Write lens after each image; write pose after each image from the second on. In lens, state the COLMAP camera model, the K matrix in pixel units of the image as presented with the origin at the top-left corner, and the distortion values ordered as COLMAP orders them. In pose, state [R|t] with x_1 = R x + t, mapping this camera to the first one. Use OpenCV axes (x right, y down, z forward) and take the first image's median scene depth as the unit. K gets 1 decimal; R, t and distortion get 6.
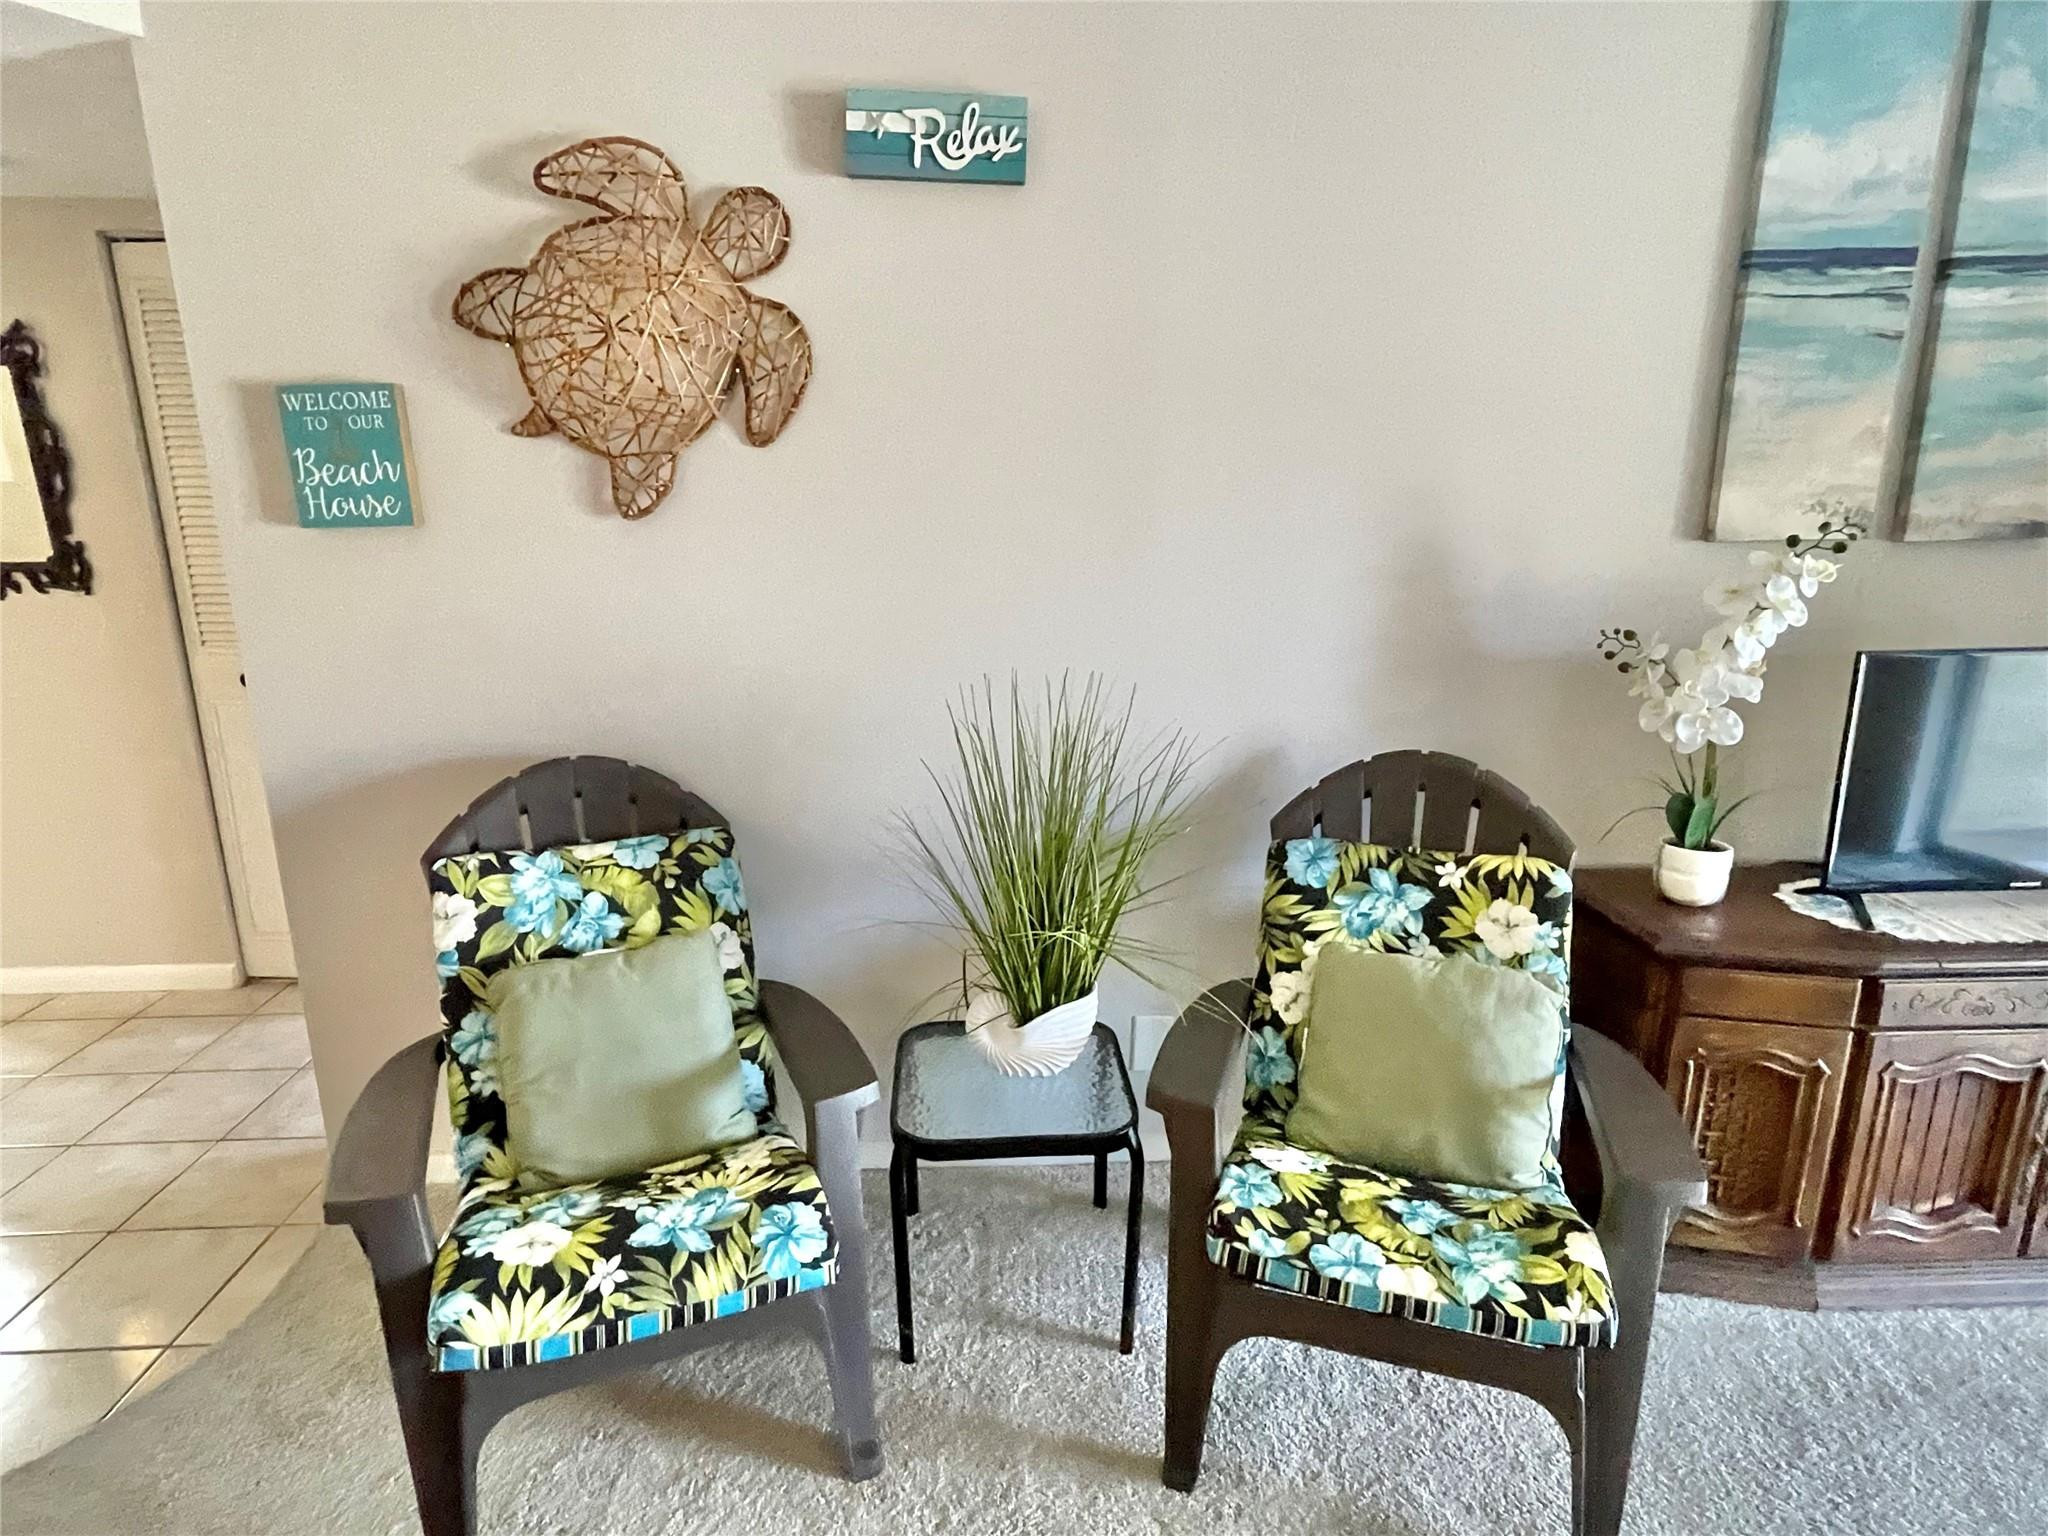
lens RADIAL K [[1094.4, 0, 1029.3], [0, 1094.4, 776.7], [0, 0, 1]] dist [-0.034142, 0.025494]
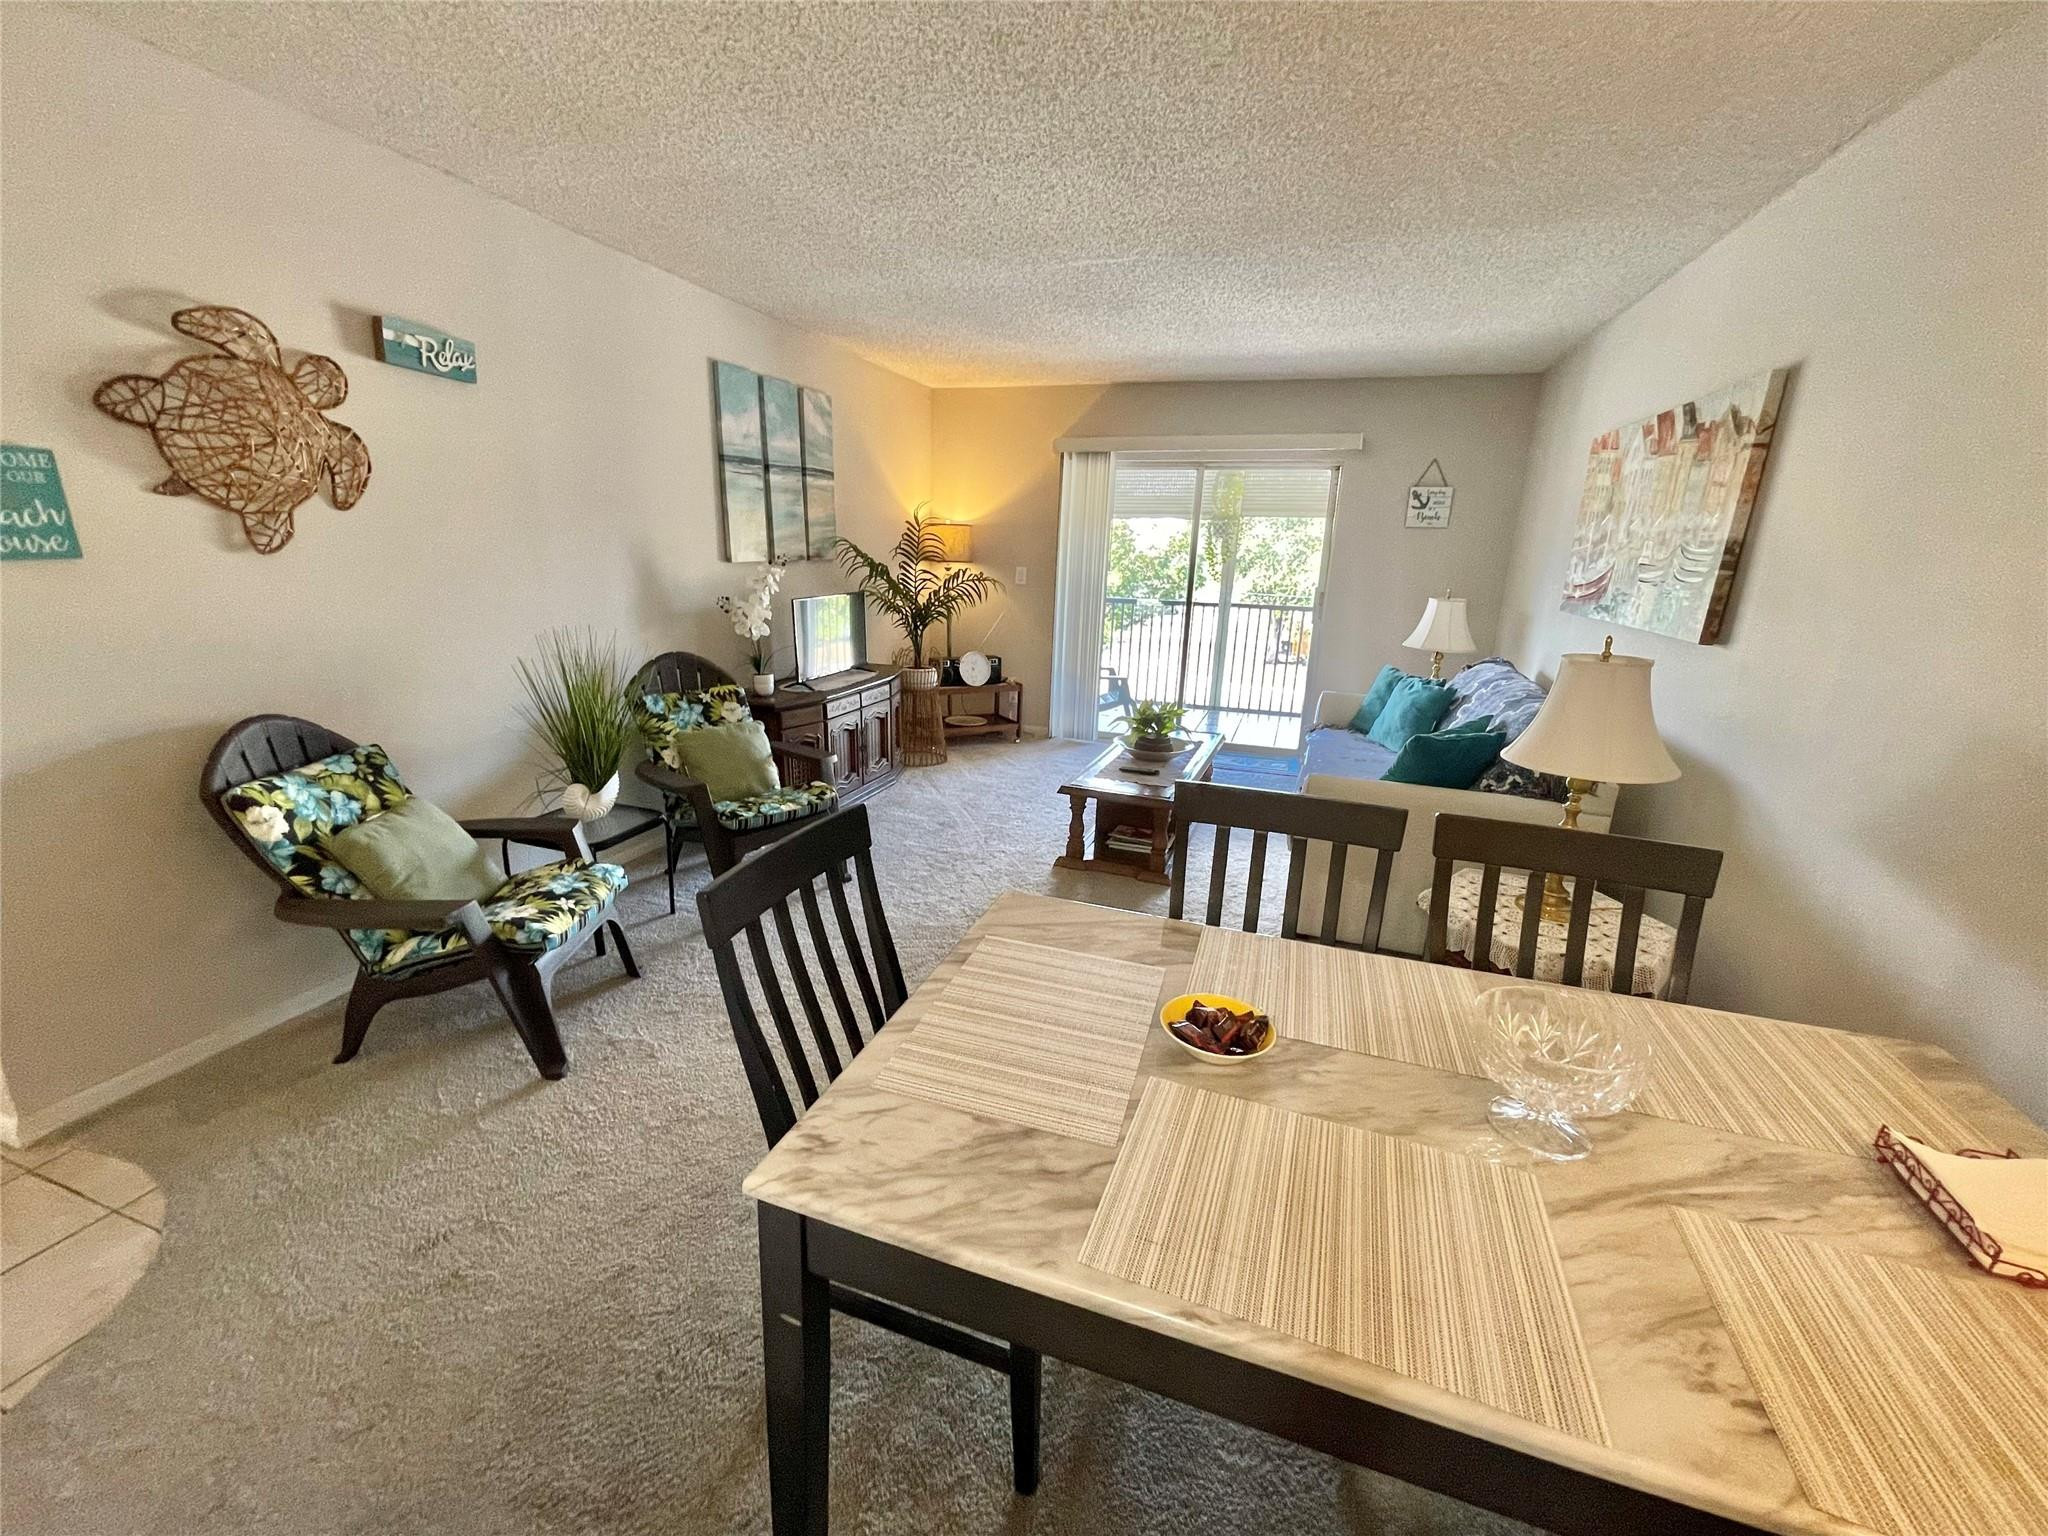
lens RADIAL K [[809.1, 0, 1022.3], [0, 809.1, 770.2], [0, 0, 1]] dist [-0.000223, -0.000137]
pose [[0.354742, -0.240247, 0.903570, -1.118139], [0.203738, 0.963062, 0.176078, 0.074550], [-0.912496, 0.121629, 0.390586, -0.391589]]
